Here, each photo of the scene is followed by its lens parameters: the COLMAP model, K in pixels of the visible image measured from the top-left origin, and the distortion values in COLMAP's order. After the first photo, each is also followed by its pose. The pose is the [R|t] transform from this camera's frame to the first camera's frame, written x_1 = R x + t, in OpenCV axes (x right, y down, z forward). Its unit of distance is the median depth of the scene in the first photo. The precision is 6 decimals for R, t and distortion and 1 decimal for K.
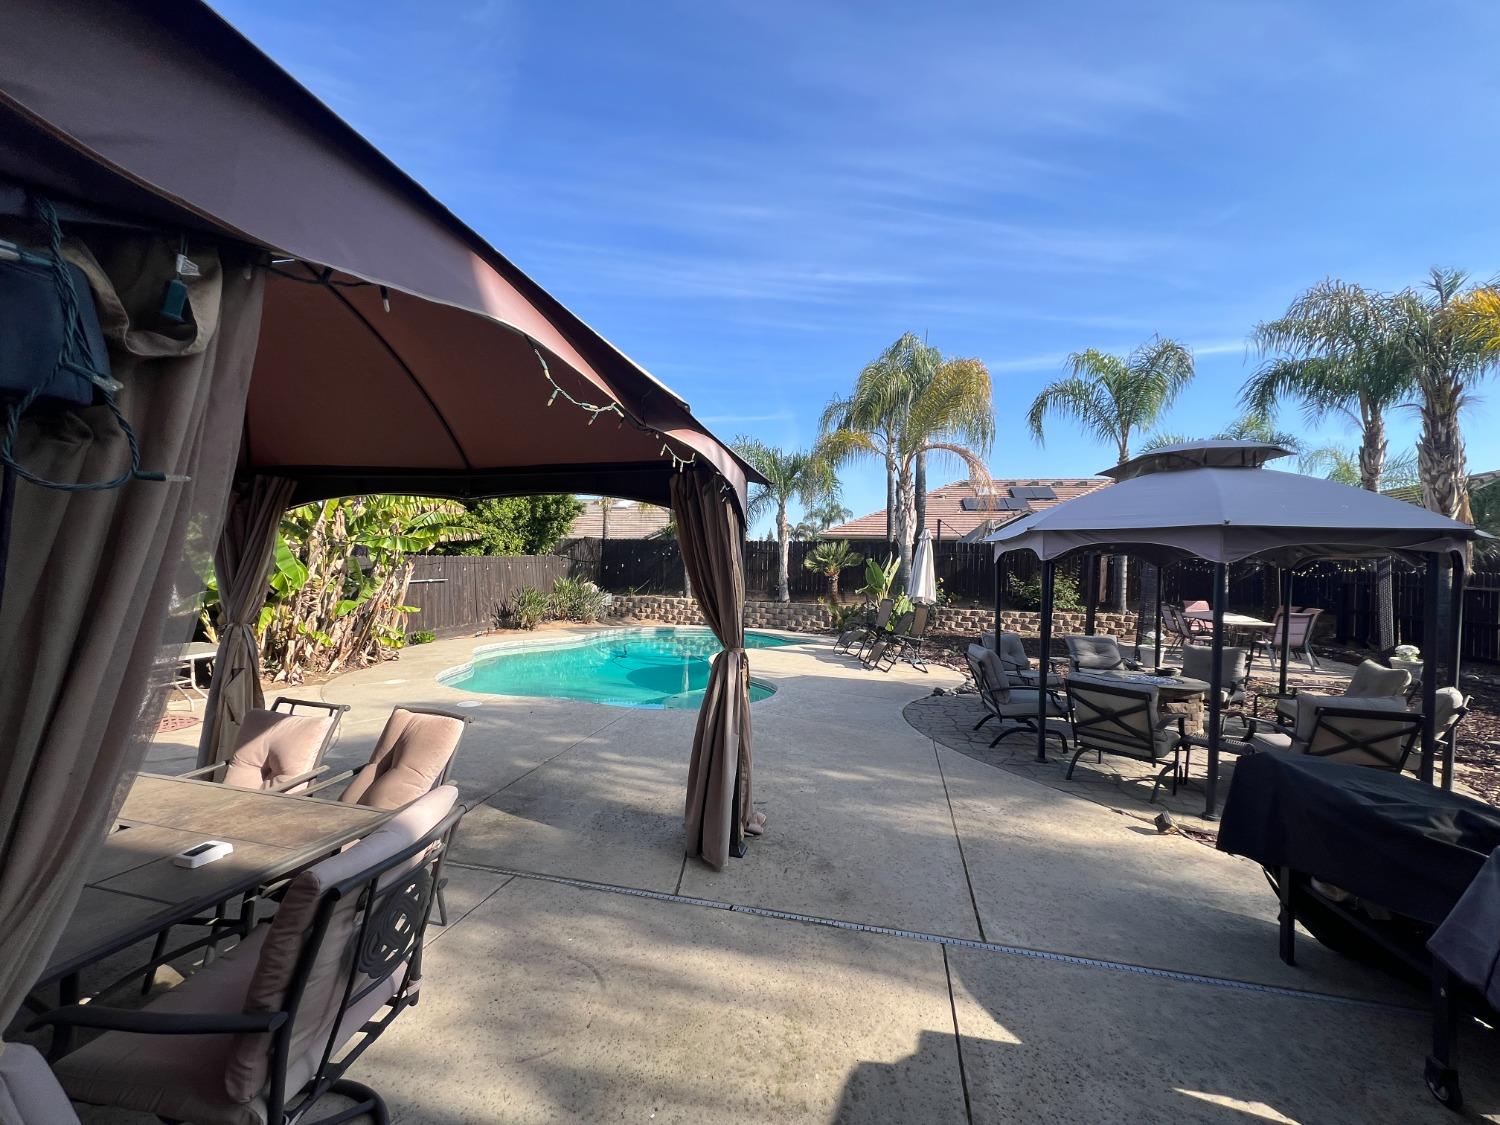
lens RADIAL K [[597.1, 0, 752.9], [0, 597.1, 557.6], [0, 0, 1]] dist [-0.001617, -0.000086]
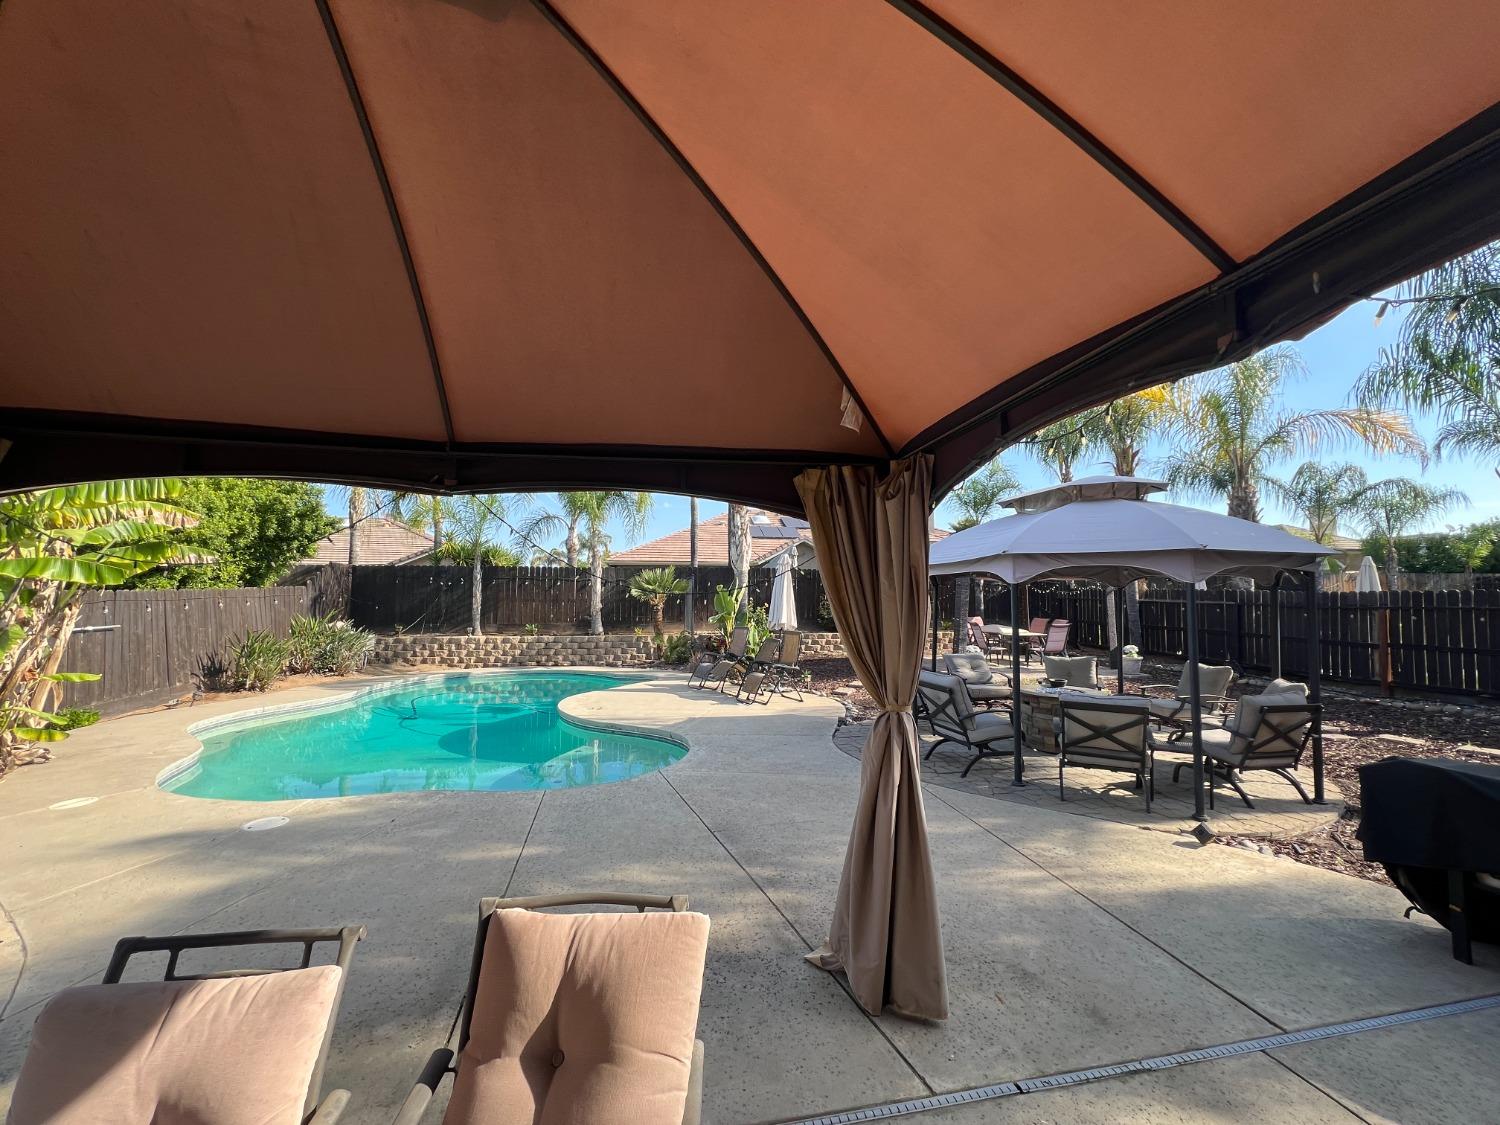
lens RADIAL K [[597.1, 0, 752.6], [0, 597.1, 561.7], [0, 0, 1]] dist [-0.001617, -0.000086]
pose [[0.914476, 0.000553, 0.404640, -0.119711], [0.014808, 0.999283, -0.034833, -0.001120], [-0.404369, 0.037846, 0.913813, 0.093394]]
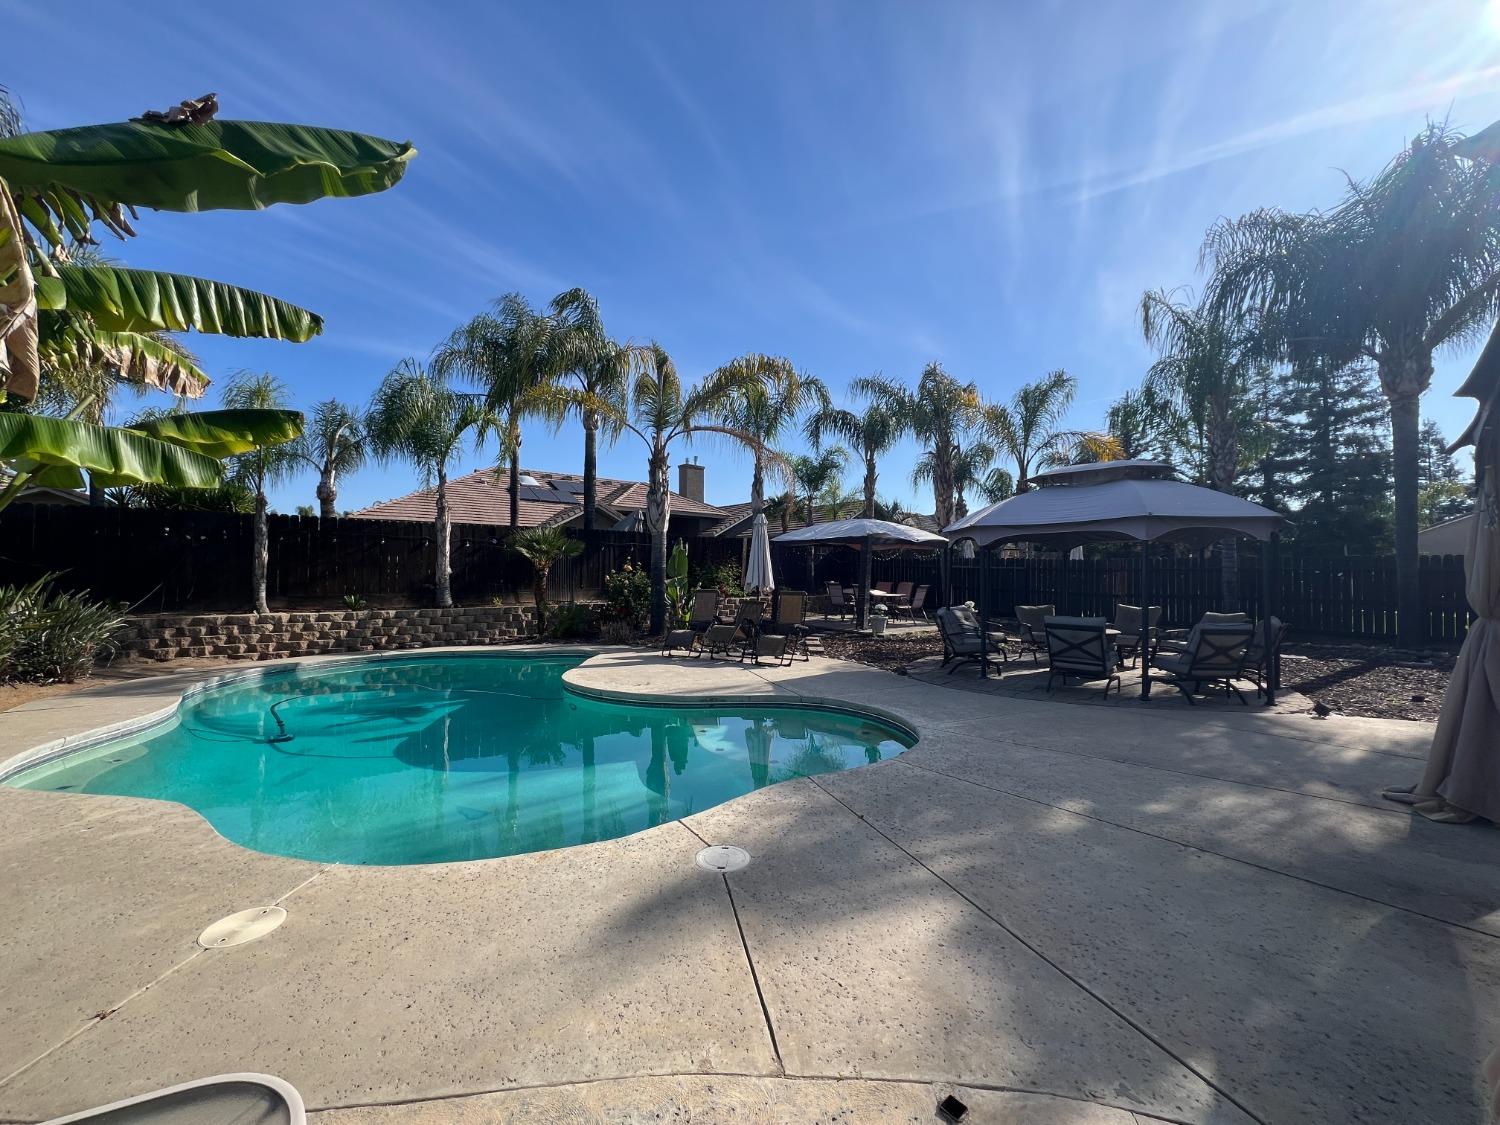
lens RADIAL K [[597.1, 0, 749.1], [0, 597.1, 566.2], [0, 0, 1]] dist [-0.001617, -0.000086]
pose [[0.596526, -0.015871, 0.802437, -0.372779], [-0.000163, 0.999802, 0.019897, 0.012938], [-0.802594, -0.012000, 0.596405, 0.339342]]
